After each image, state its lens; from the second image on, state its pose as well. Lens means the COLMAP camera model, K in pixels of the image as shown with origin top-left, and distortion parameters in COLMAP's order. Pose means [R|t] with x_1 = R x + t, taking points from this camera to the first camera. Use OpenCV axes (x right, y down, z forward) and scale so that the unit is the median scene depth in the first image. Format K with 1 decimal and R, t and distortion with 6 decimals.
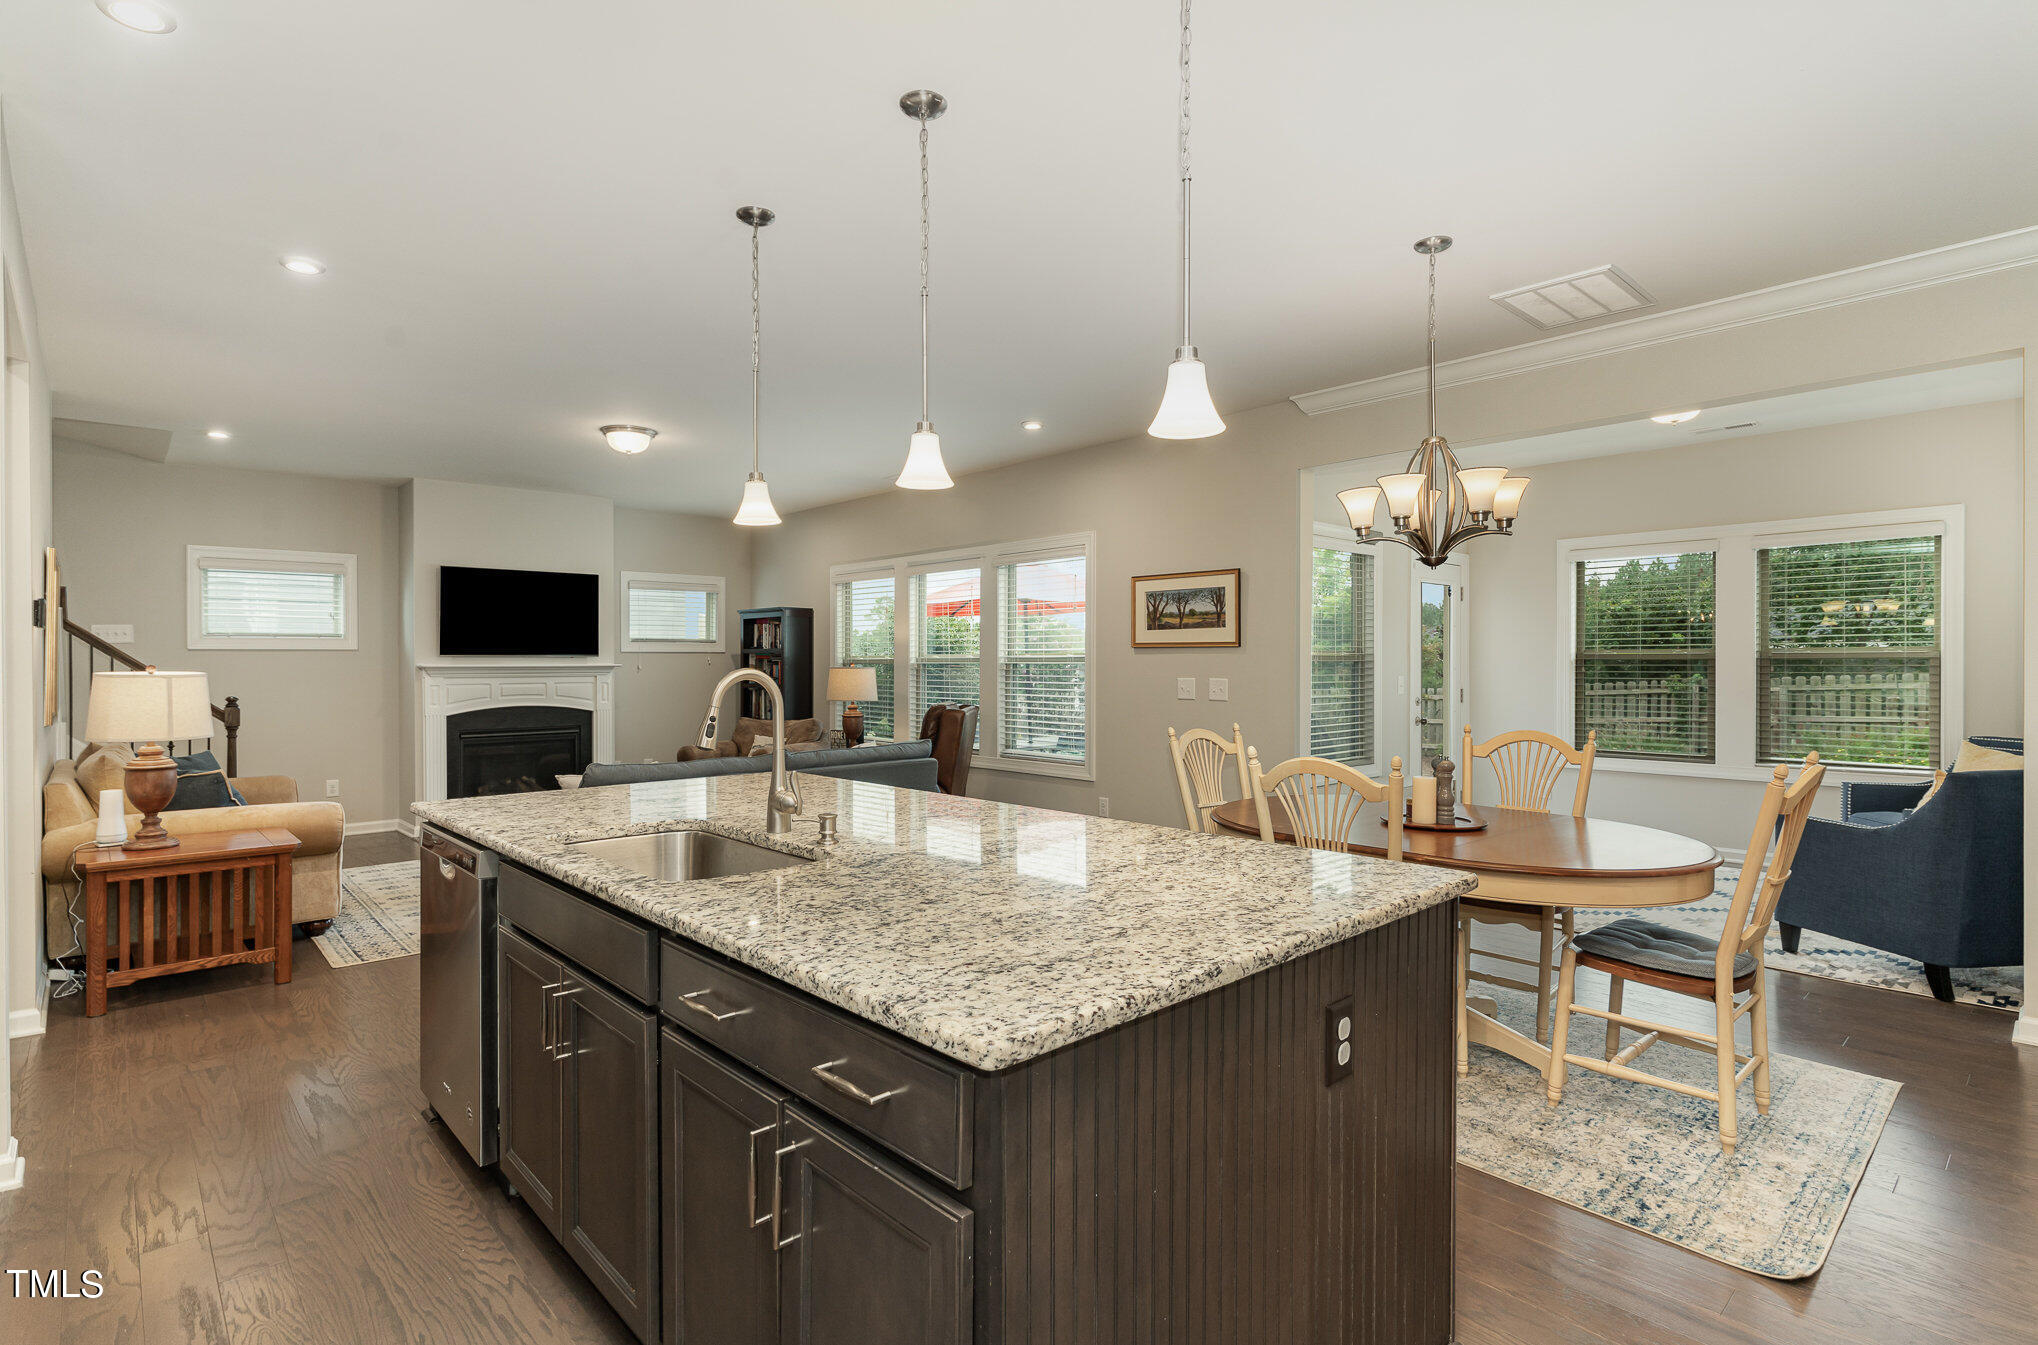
lens RADIAL K [[995.4, 0, 1011.3], [0, 995.4, 669.1], [0, 0, 1]] dist [0.002907, -0.000010]
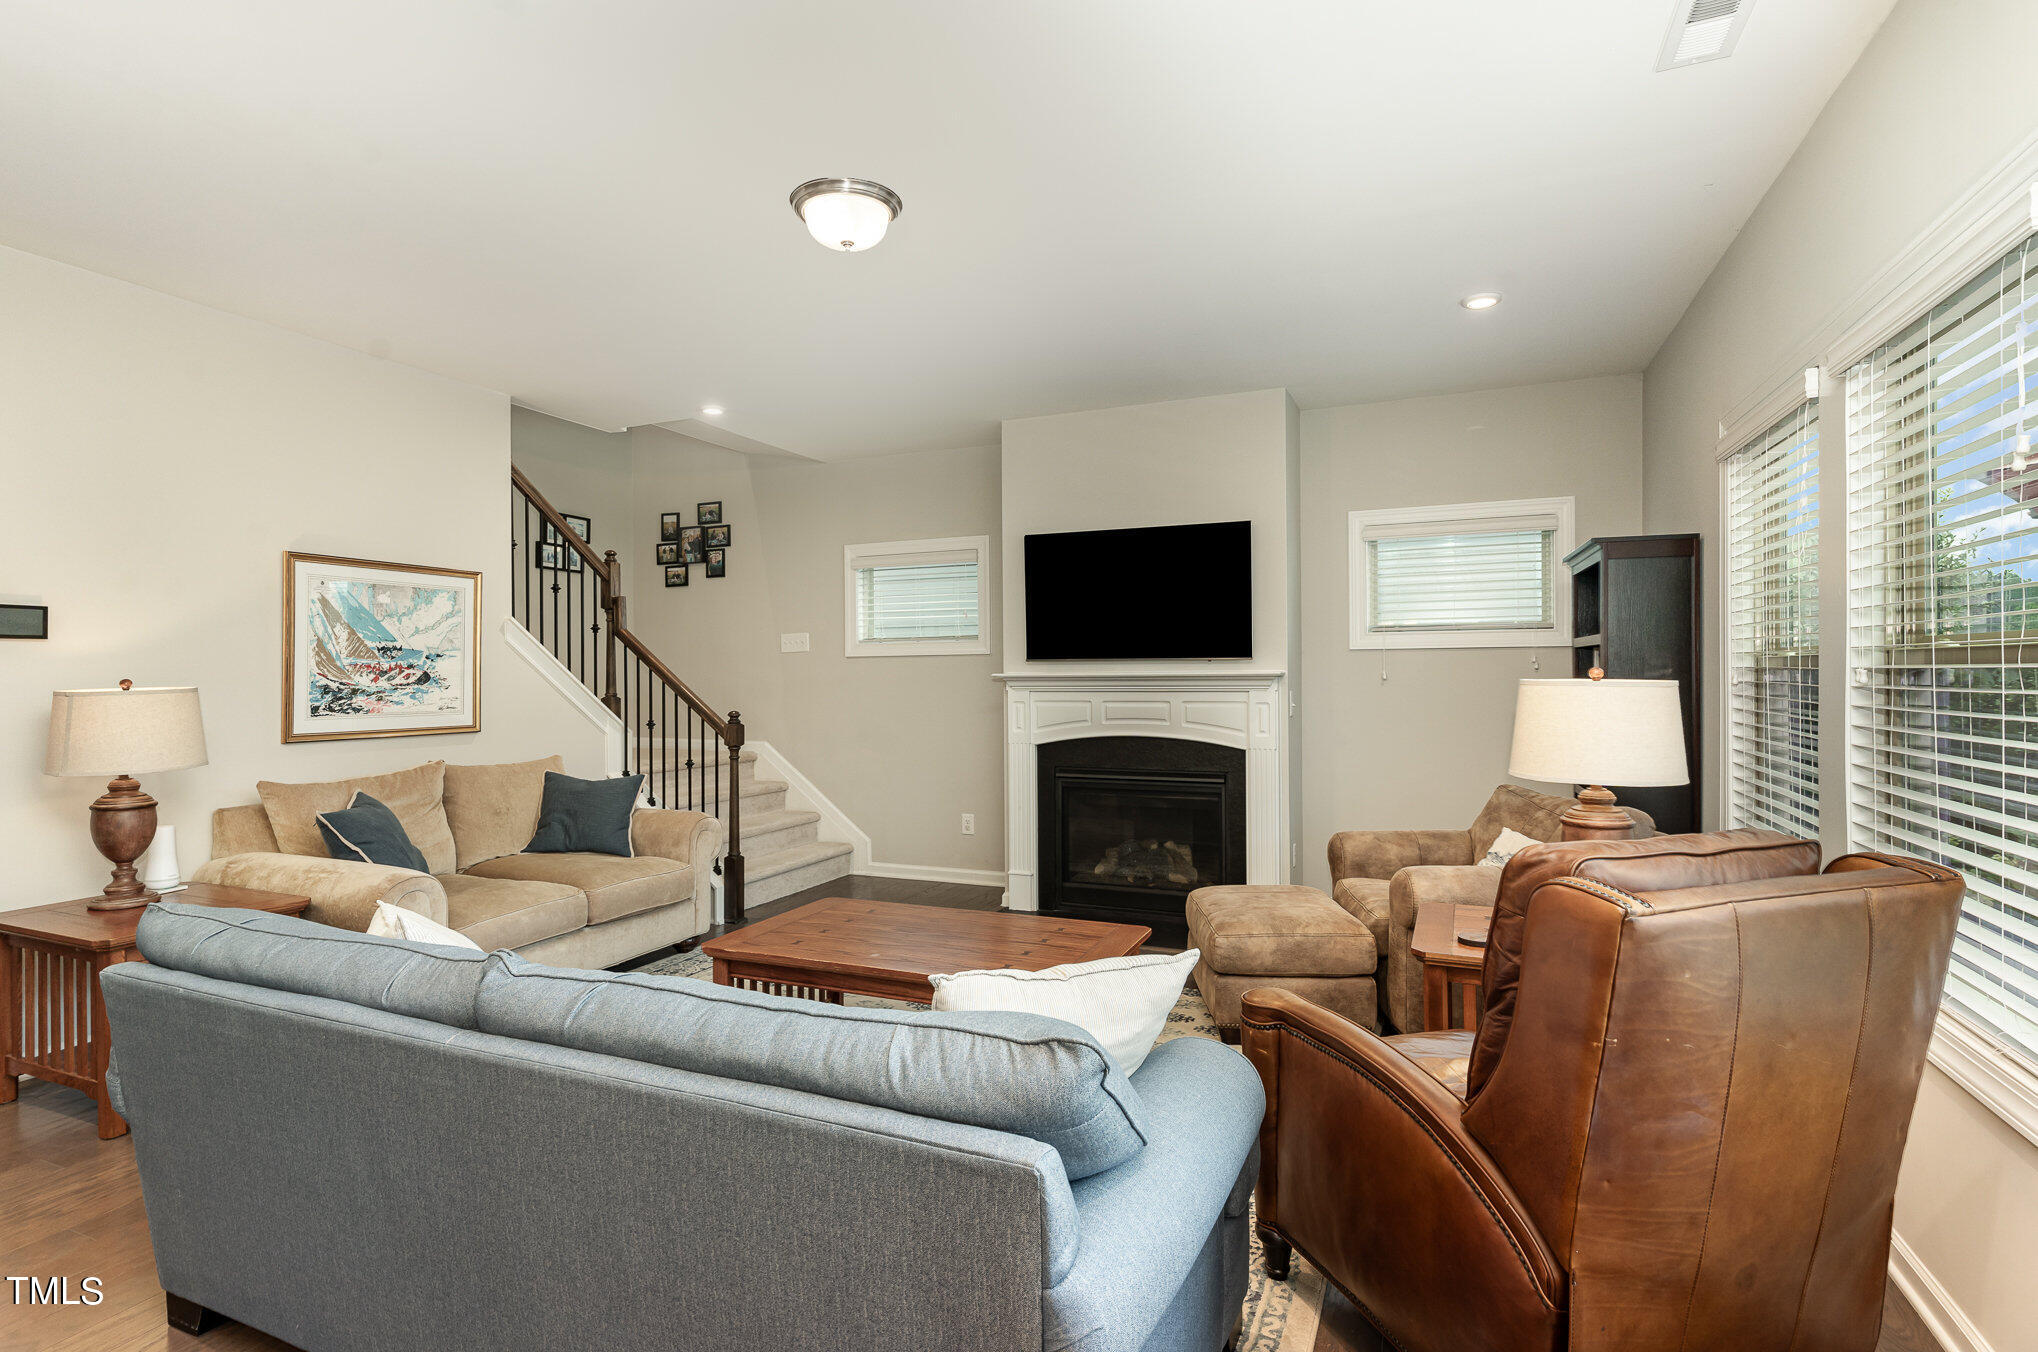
lens RADIAL K [[990.2, 0, 1013.9], [0, 990.2, 676.8], [0, 0, 1]] dist [0.007145, 0.001482]
pose [[0.395600, 0.002143, -0.918421, 0.080133], [-0.000251, 0.999997, 0.002225, -0.003537], [0.918423, -0.000649, 0.395599, 0.712569]]
